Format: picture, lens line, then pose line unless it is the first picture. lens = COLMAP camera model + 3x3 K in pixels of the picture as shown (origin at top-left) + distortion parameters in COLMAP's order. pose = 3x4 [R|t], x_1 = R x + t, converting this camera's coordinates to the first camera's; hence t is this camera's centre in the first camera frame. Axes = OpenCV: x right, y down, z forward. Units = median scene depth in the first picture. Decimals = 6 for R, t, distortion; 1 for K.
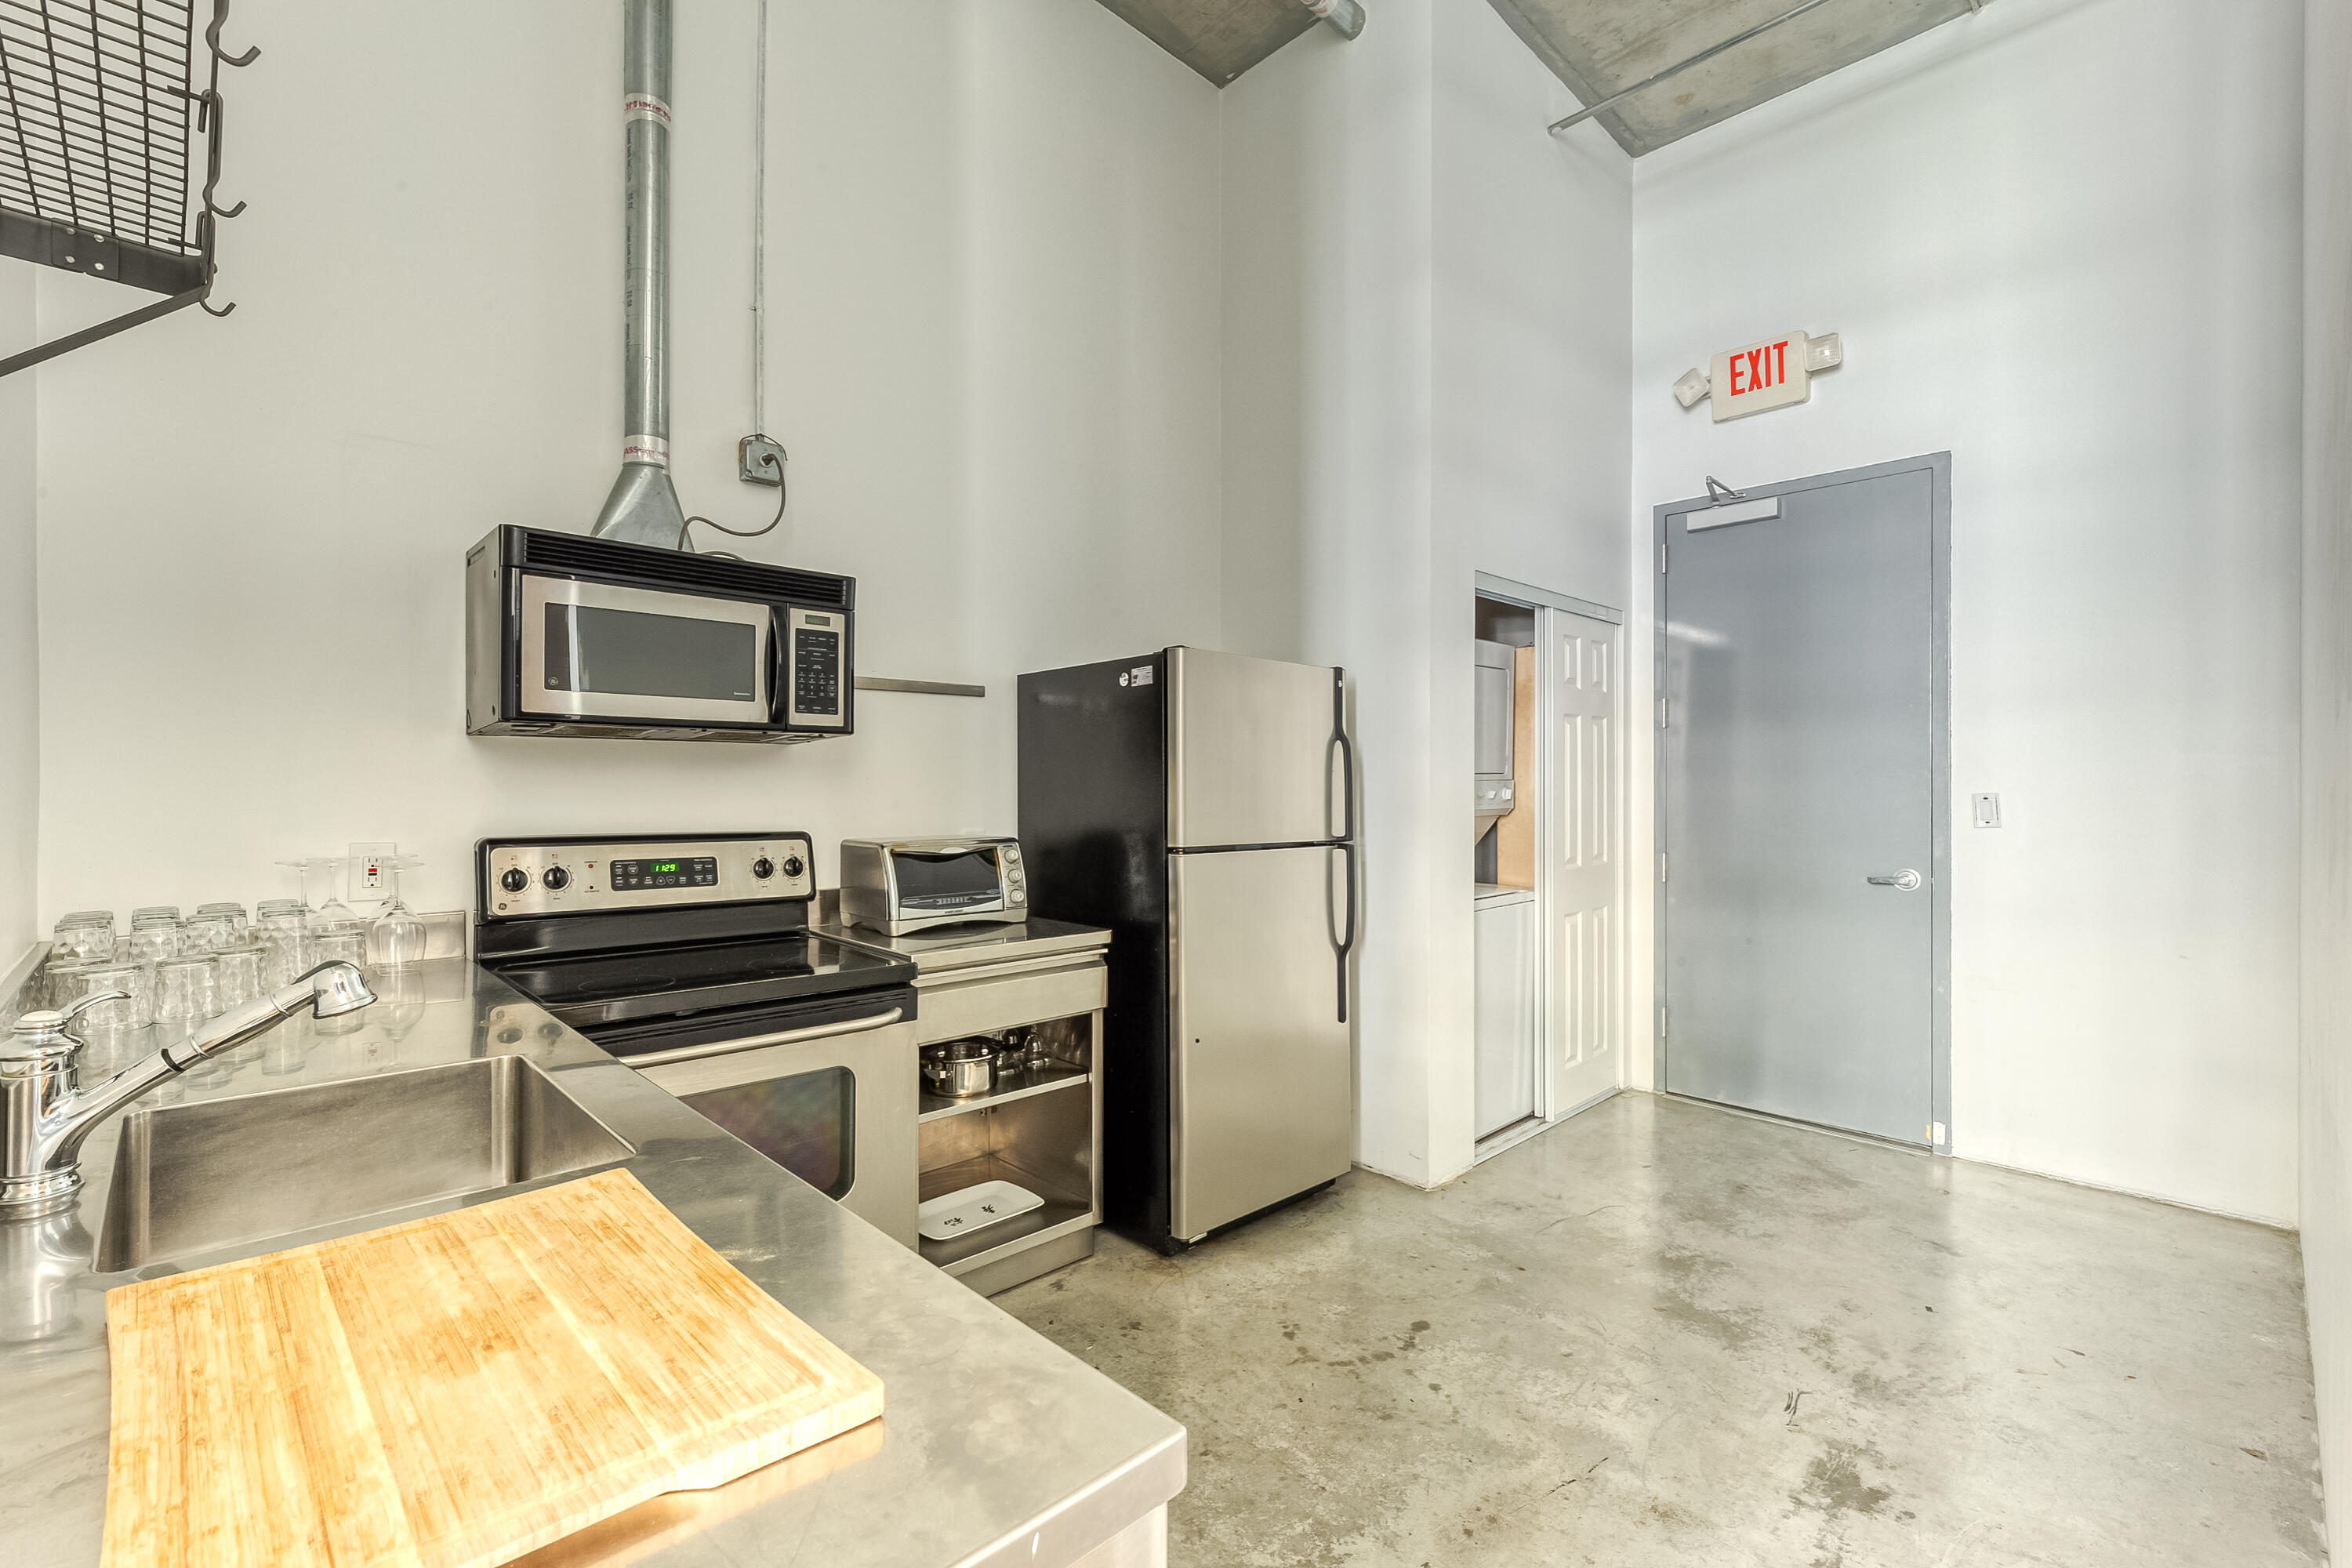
lens RADIAL K [[1013.5, 0, 1169.7], [0, 1013.5, 786.0], [0, 0, 1]] dist [0.000493, -0.000142]
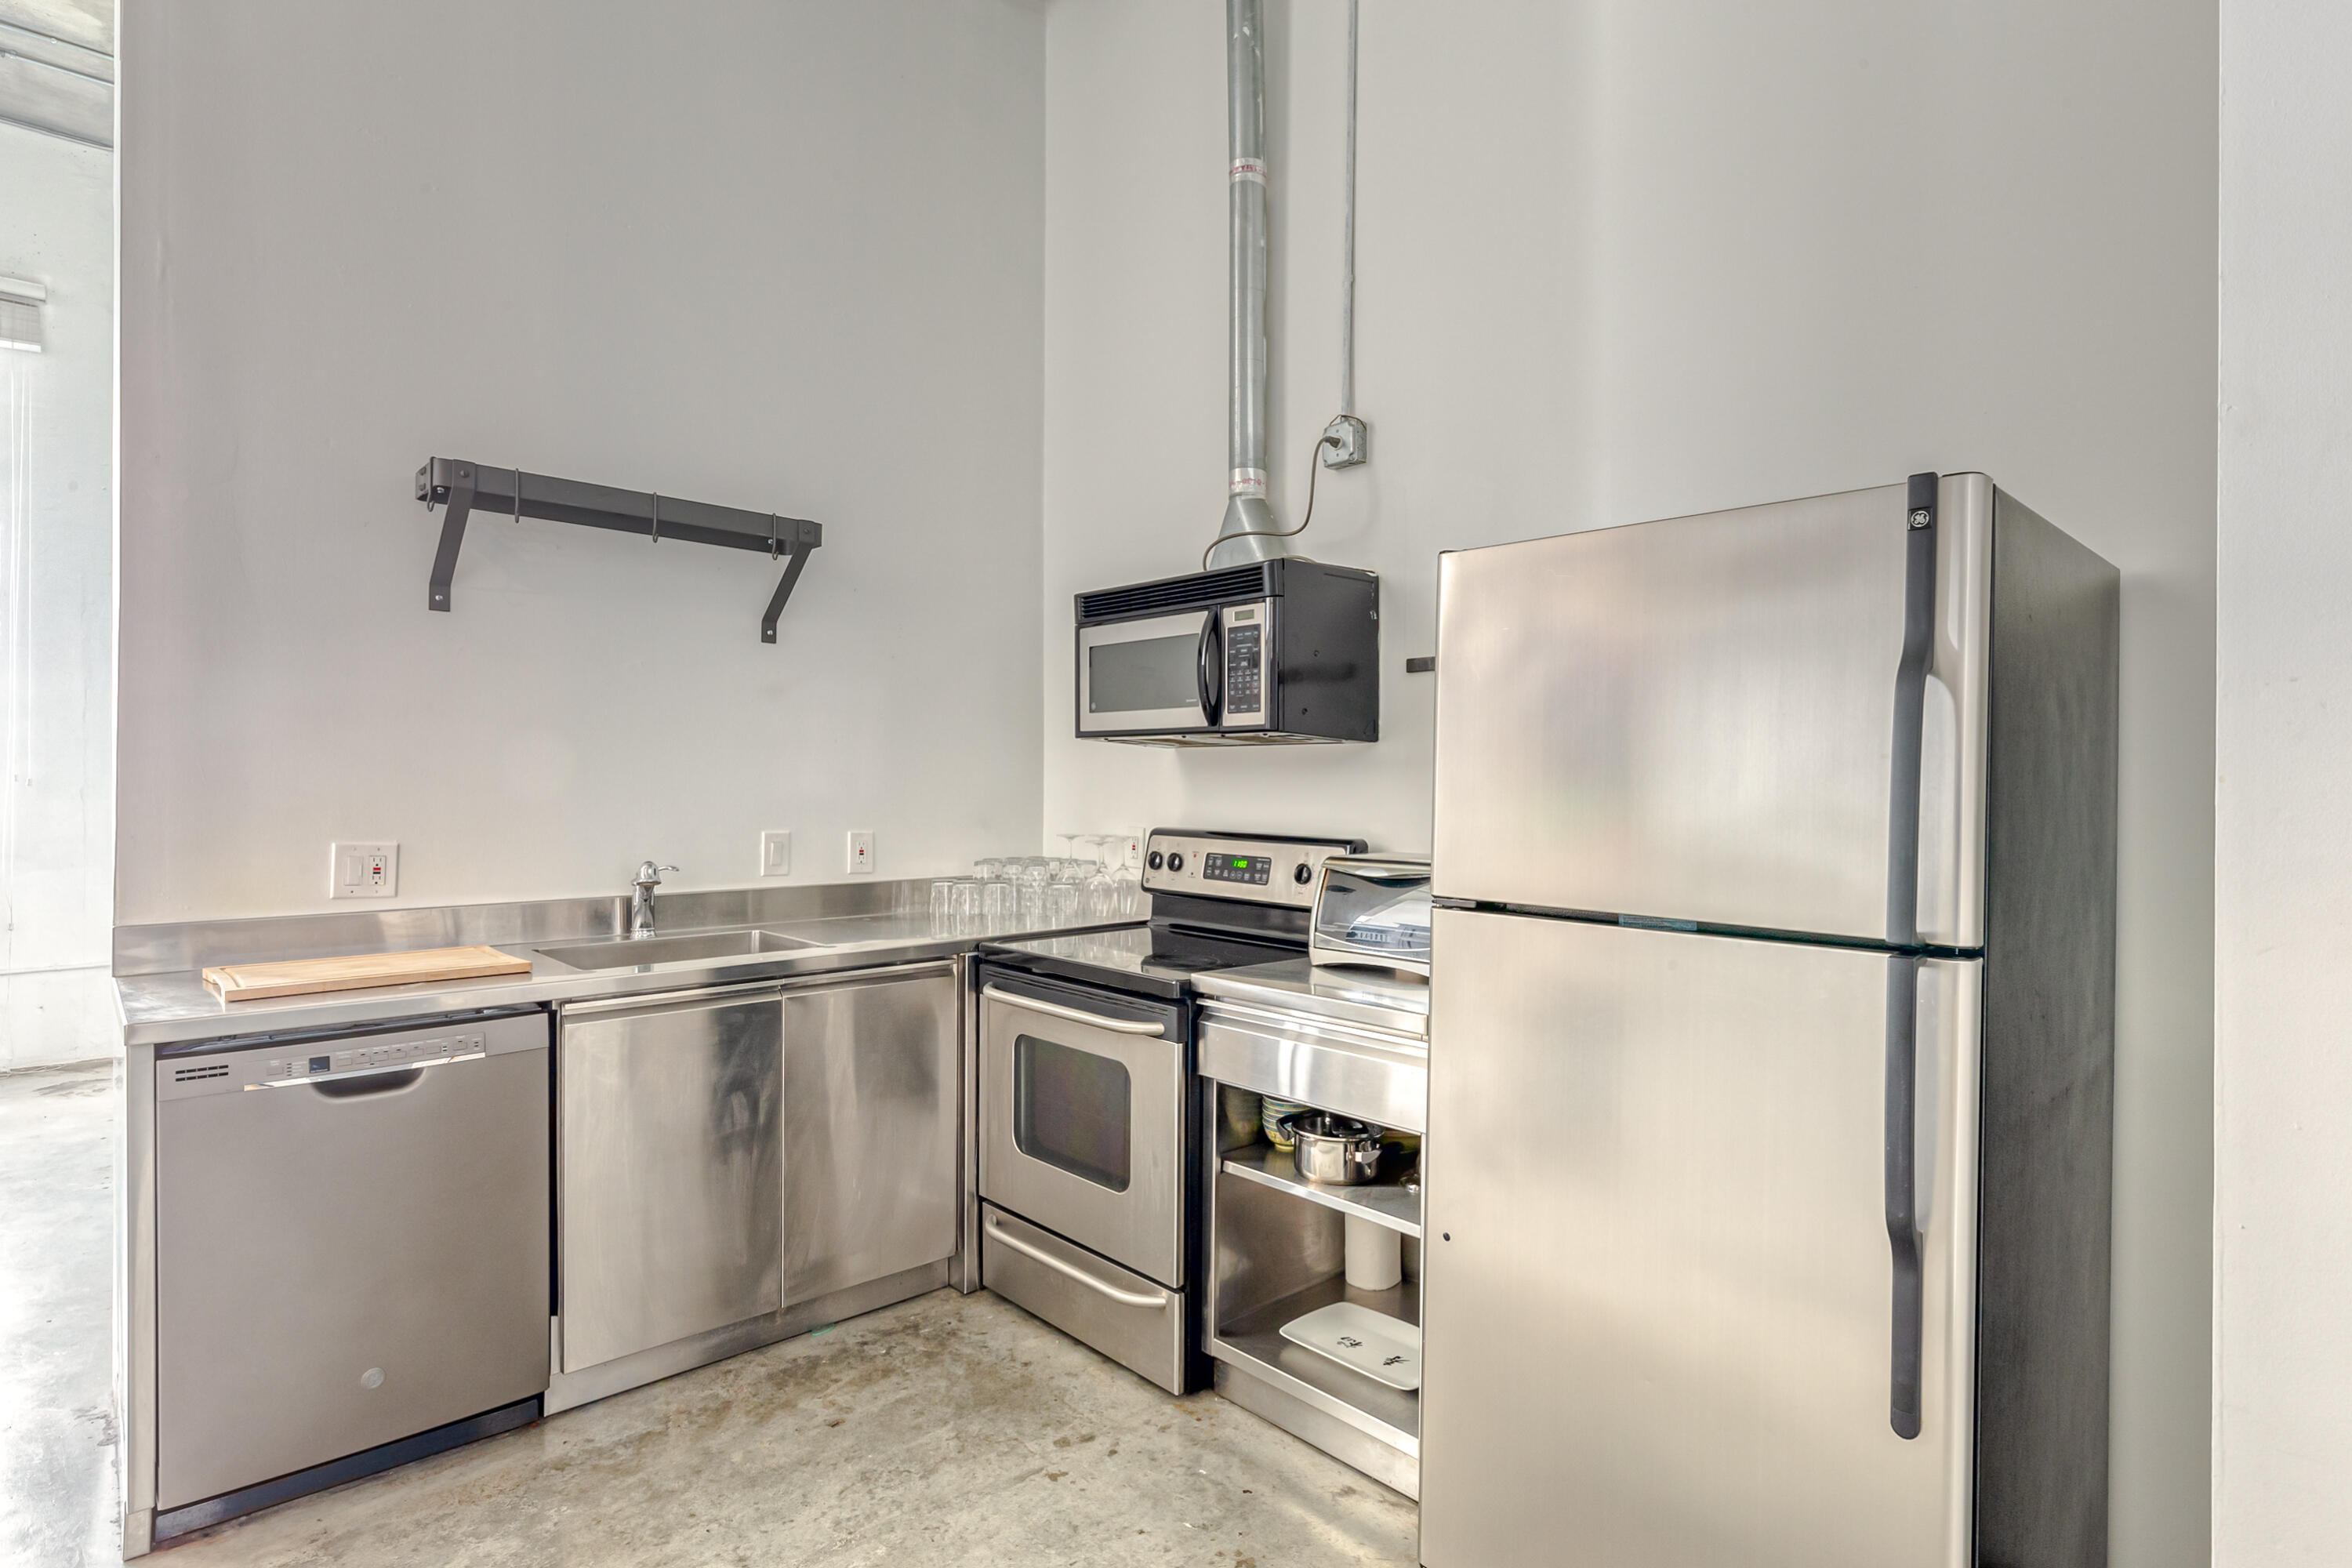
lens RADIAL K [[1198.5, 0, 1180.9], [0, 1198.5, 787.6], [0, 0, 1]] dist [-0.002913, 0.000742]
pose [[-0.010217, 0.002247, -0.999945, 0.755215], [-0.006987, 0.999973, 0.002318, -0.002845], [0.999923, 0.007010, -0.010201, 0.919124]]
